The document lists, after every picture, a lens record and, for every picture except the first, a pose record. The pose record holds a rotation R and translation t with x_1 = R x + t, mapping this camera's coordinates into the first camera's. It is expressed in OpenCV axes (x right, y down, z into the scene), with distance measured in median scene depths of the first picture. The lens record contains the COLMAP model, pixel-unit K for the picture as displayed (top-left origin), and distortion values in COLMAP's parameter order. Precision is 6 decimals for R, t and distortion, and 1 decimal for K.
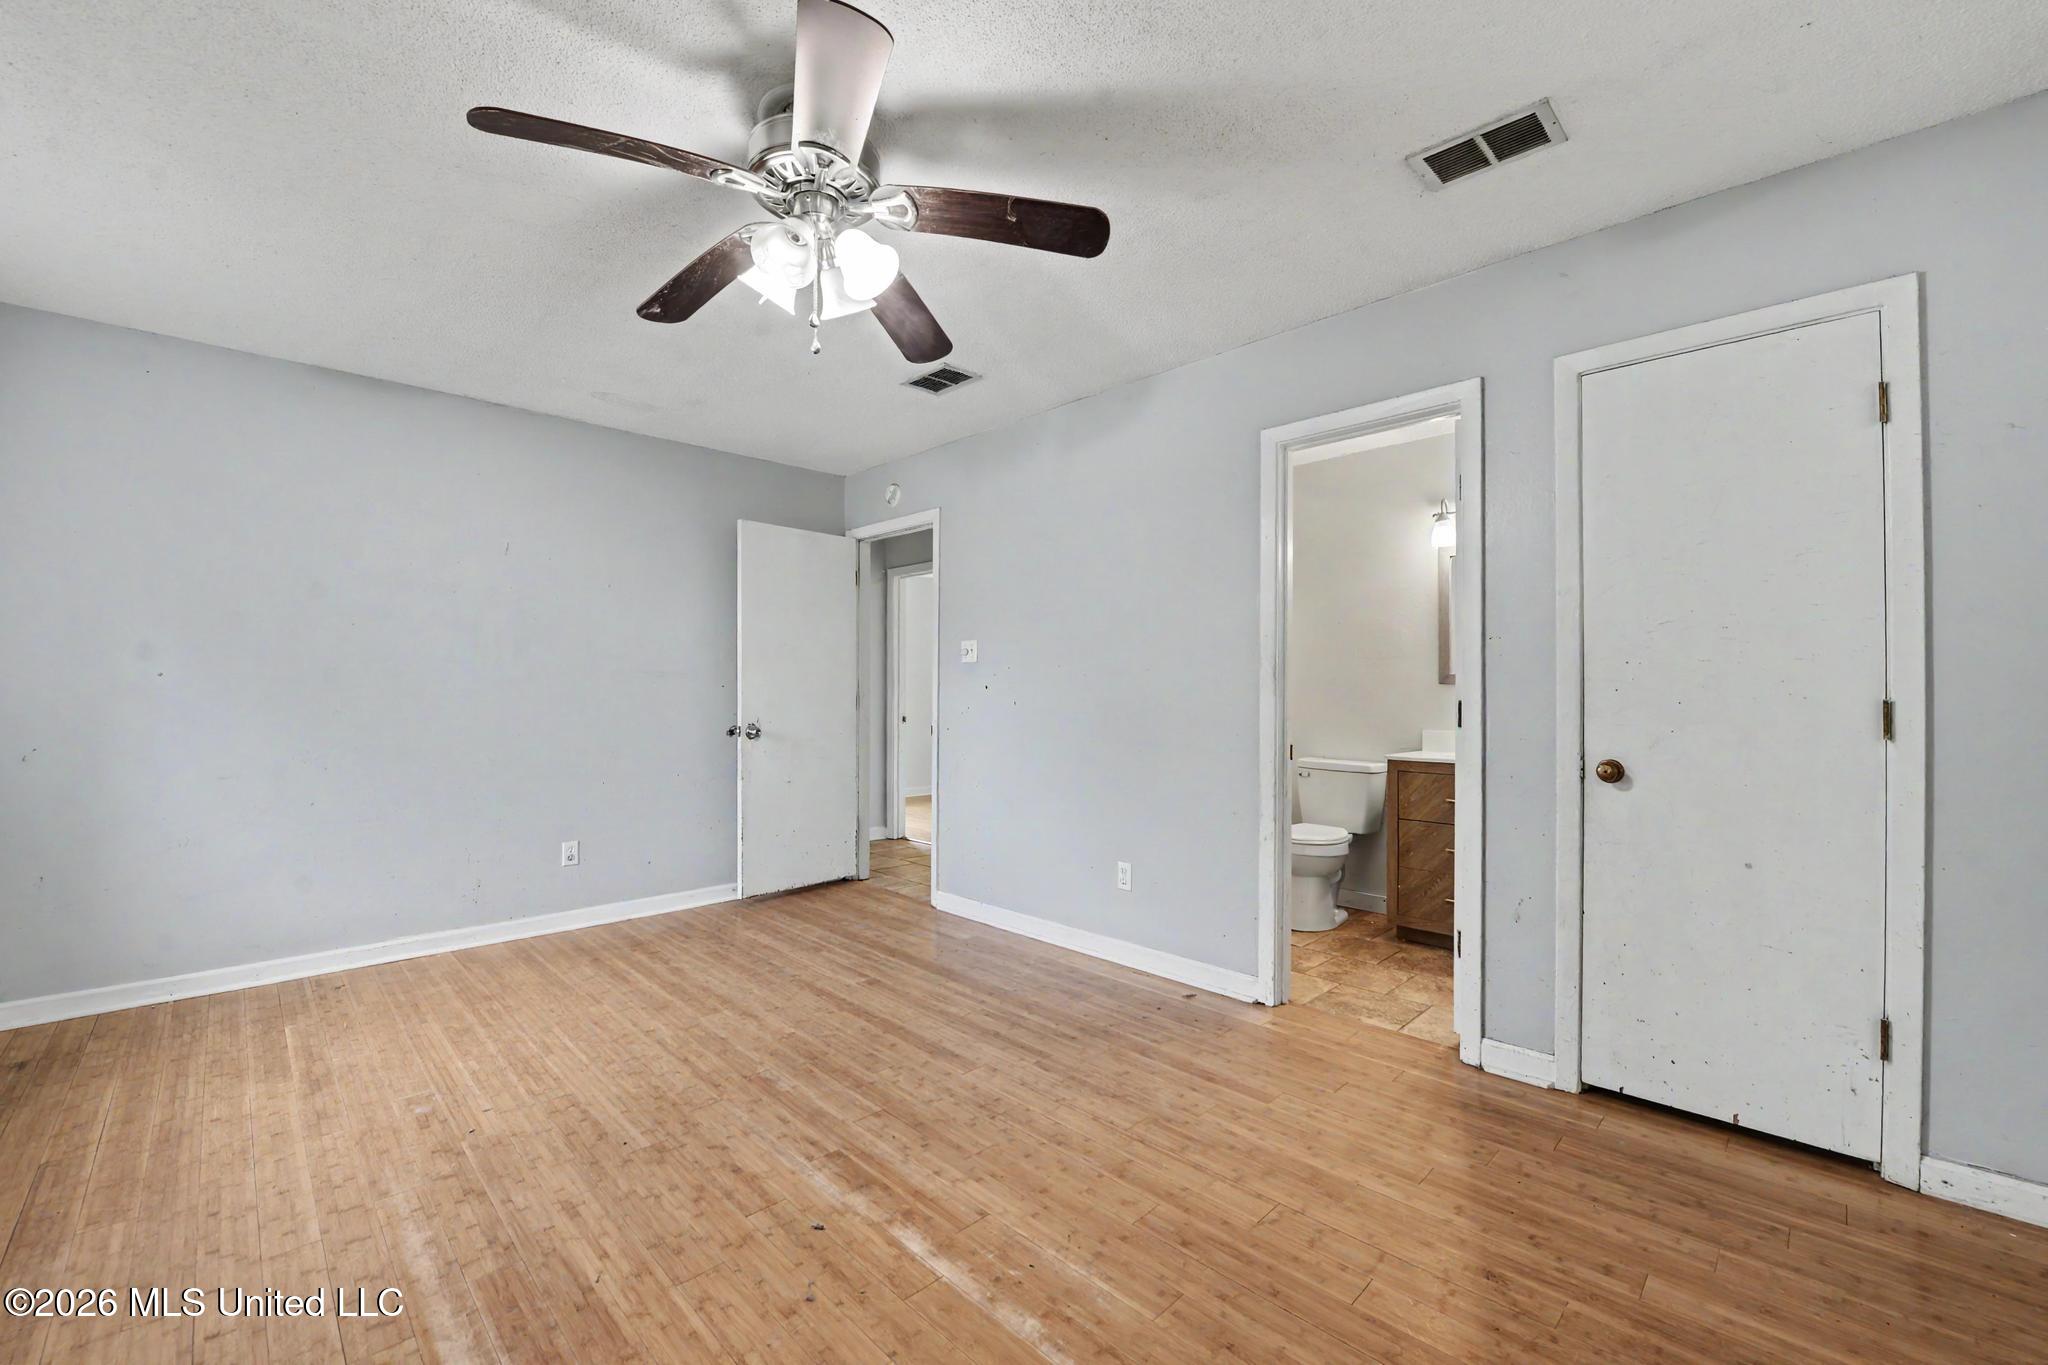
lens RADIAL K [[836.3, 0, 1020.9], [0, 836.3, 678.8], [0, 0, 1]] dist [-0.017599, -0.000262]
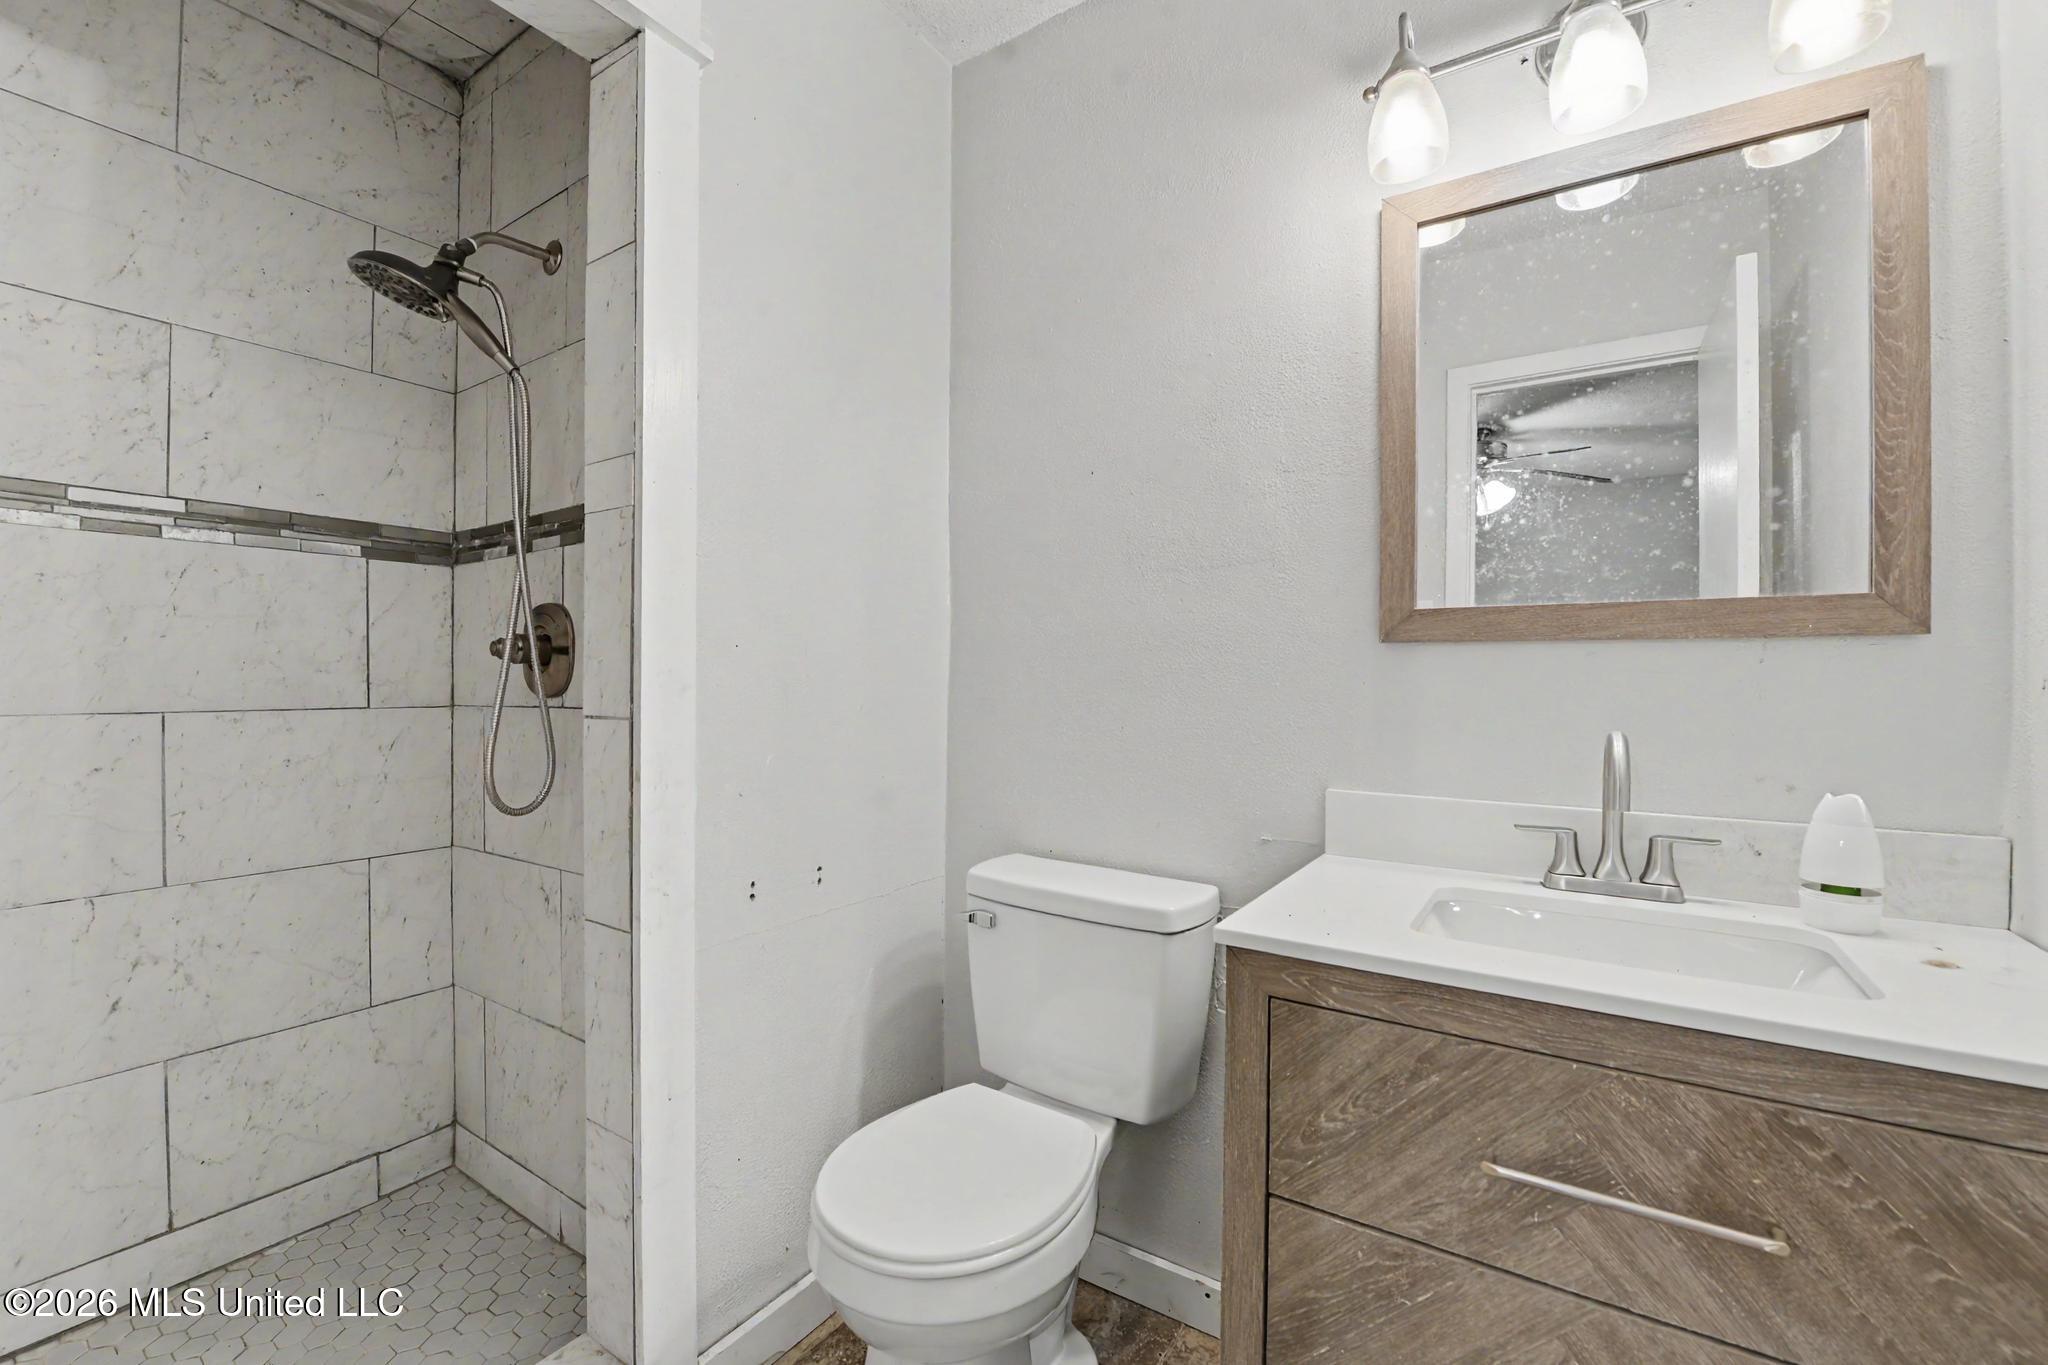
lens RADIAL K [[836.3, 0, 1026.9], [0, 836.3, 681.3], [0, 0, 1]] dist [-0.017599, -0.000262]
pose [[0.980666, 0.001936, 0.195681, 0.532866], [-0.005093, 0.999865, 0.015628, 0.029553], [-0.195624, -0.016322, 0.980543, 1.232526]]
